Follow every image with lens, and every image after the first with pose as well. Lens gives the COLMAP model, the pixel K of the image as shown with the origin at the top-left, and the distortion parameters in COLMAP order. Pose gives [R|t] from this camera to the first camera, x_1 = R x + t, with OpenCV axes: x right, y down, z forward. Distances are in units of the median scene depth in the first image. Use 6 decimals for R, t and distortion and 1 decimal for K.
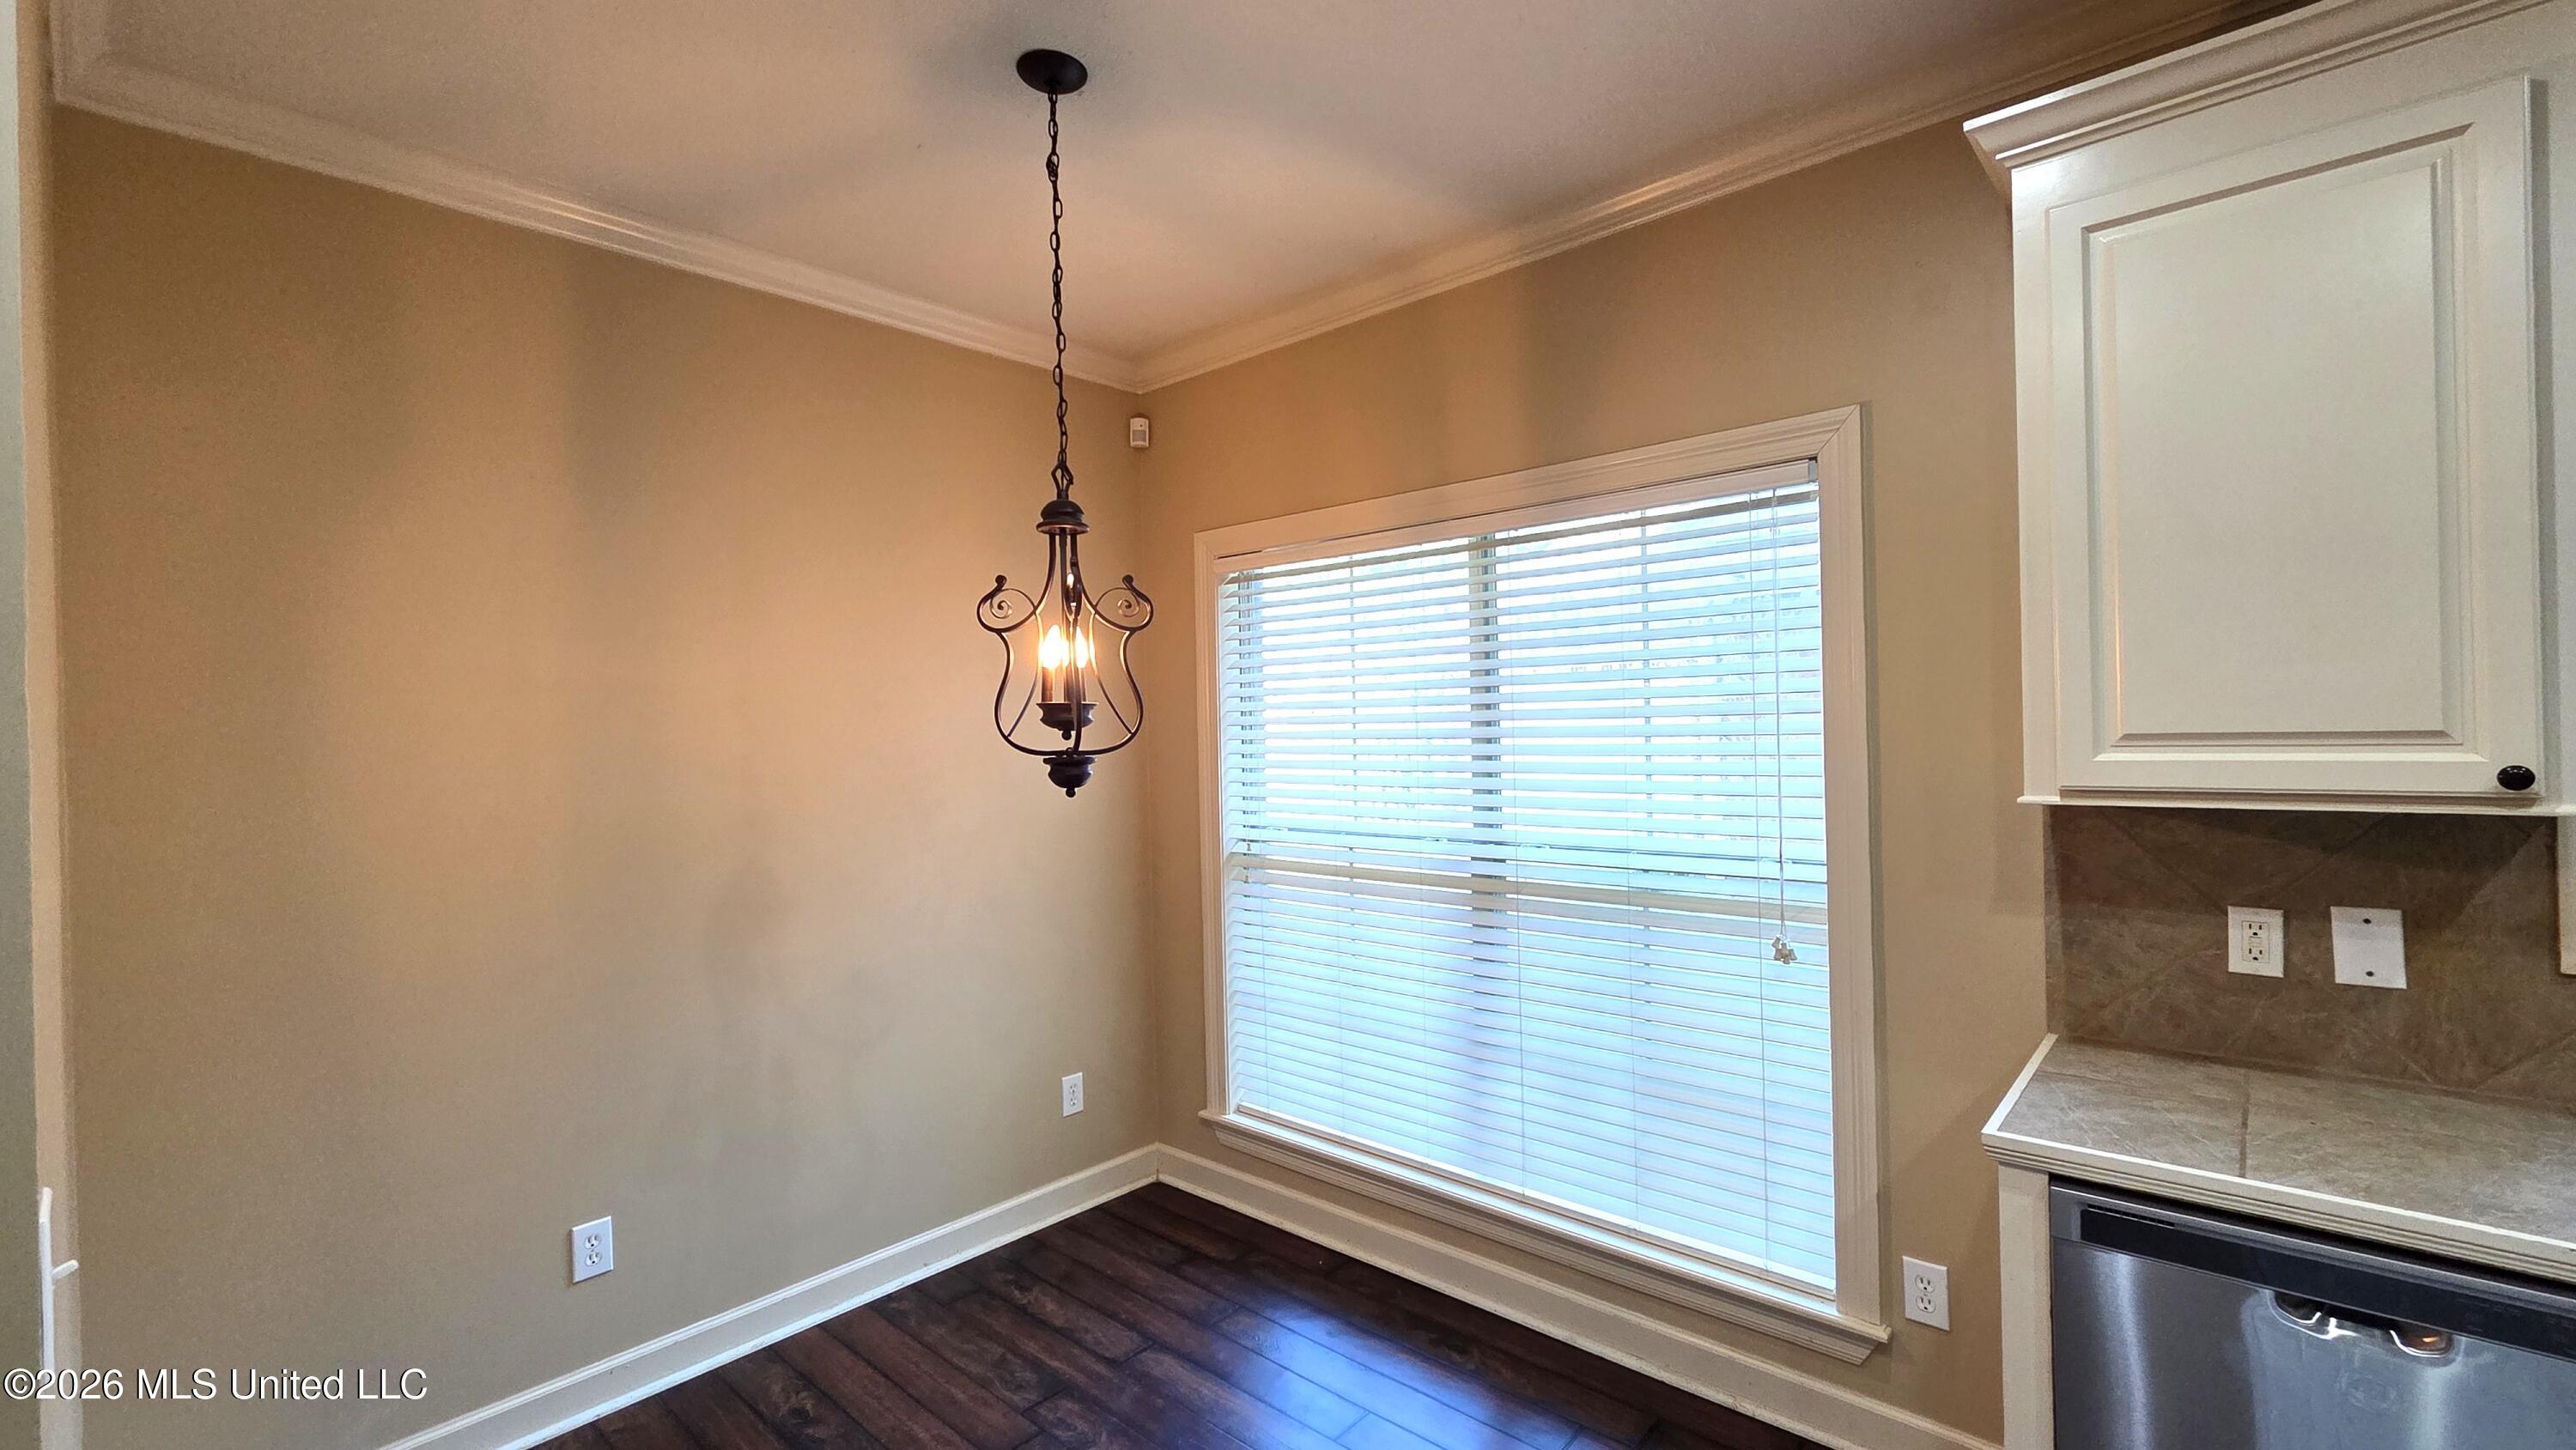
lens RADIAL K [[1081.9, 0, 1280.3], [0, 1081.9, 731.0], [0, 0, 1]] dist [0.001563, 0.000689]
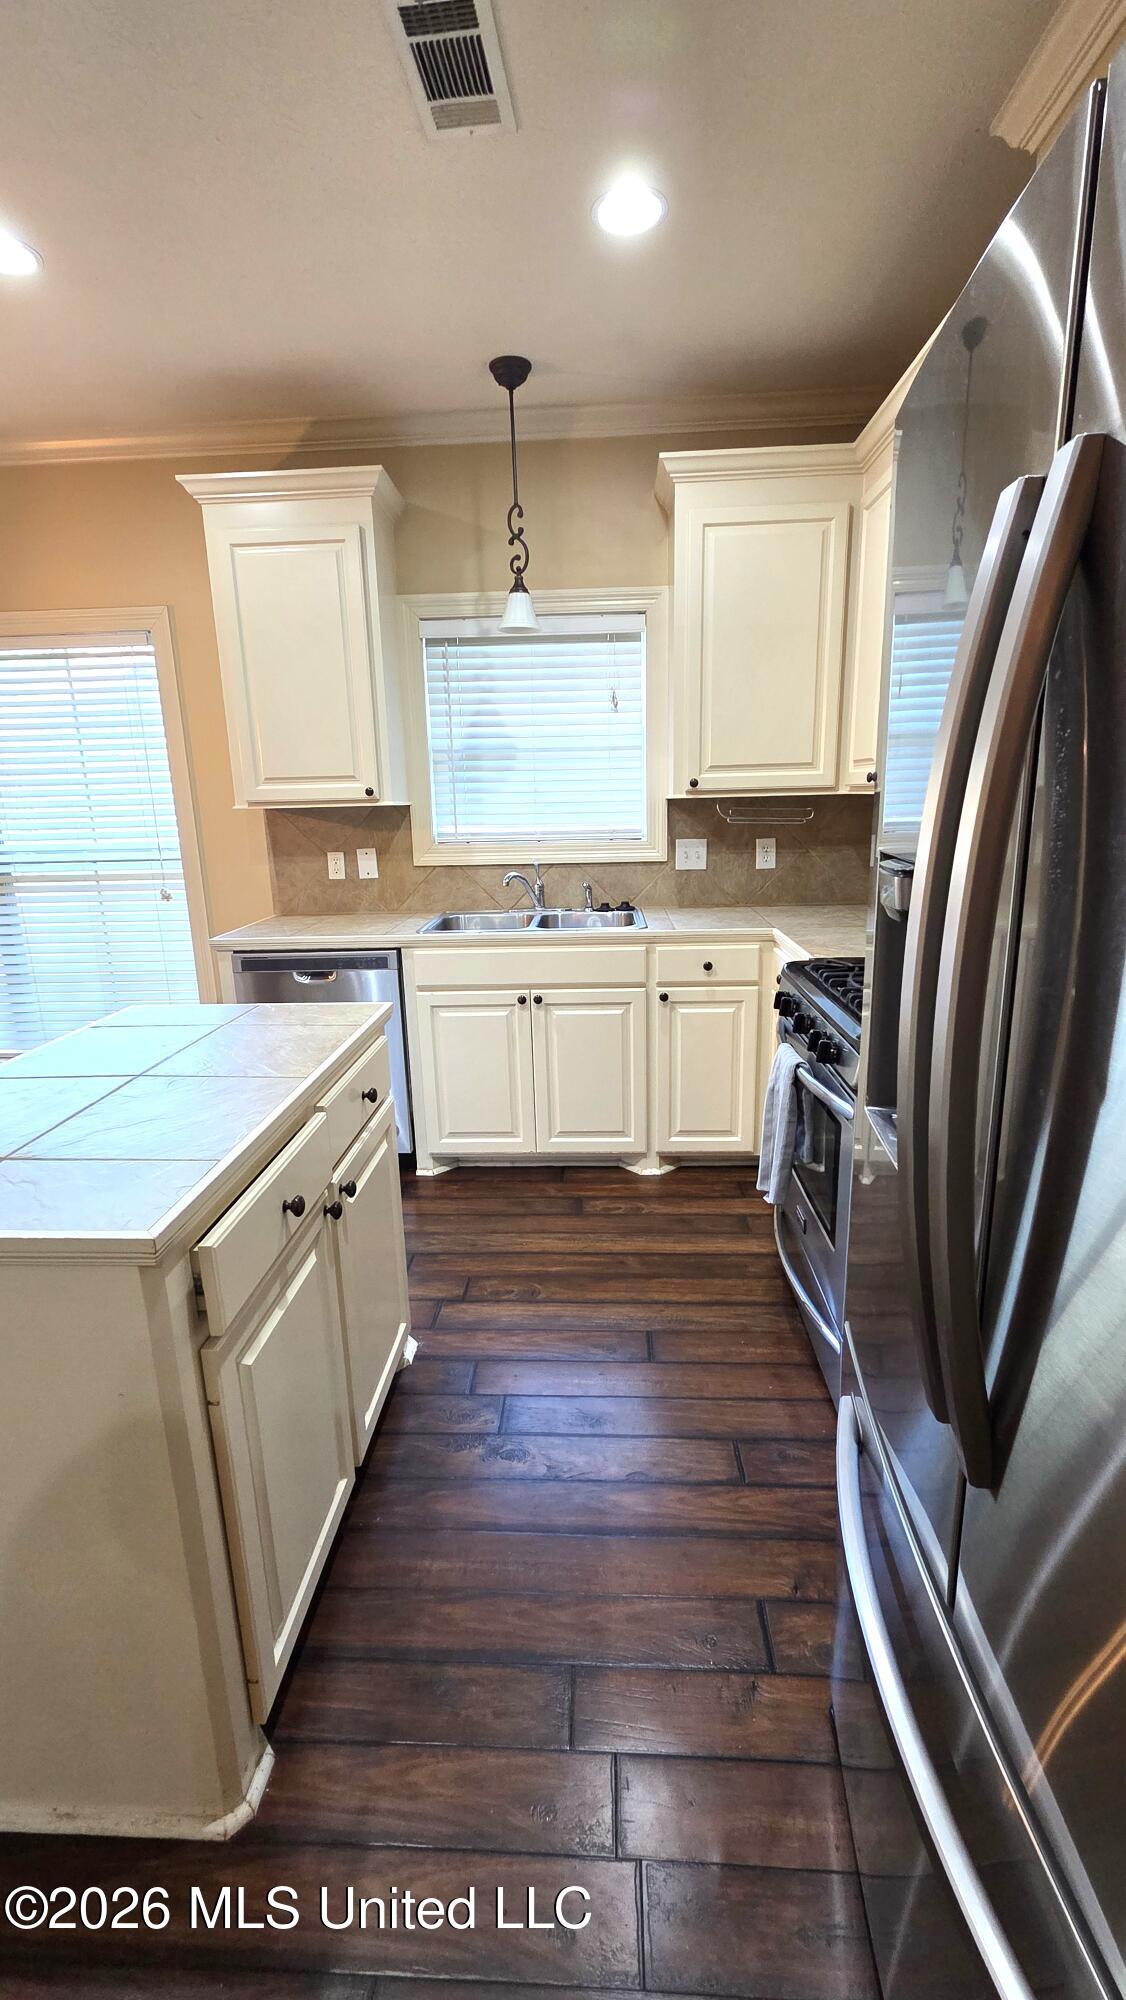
lens RADIAL K [[840.1, 0, 559.8], [0, 840.1, 1006.1], [0, 0, 1]] dist [0.001563, 0.000689]
pose [[0.770201, -0.153151, 0.619140, 0.039974], [0.009177, 0.973303, 0.229341, 0.066126], [-0.637735, -0.170957, 0.751044, -0.817554]]
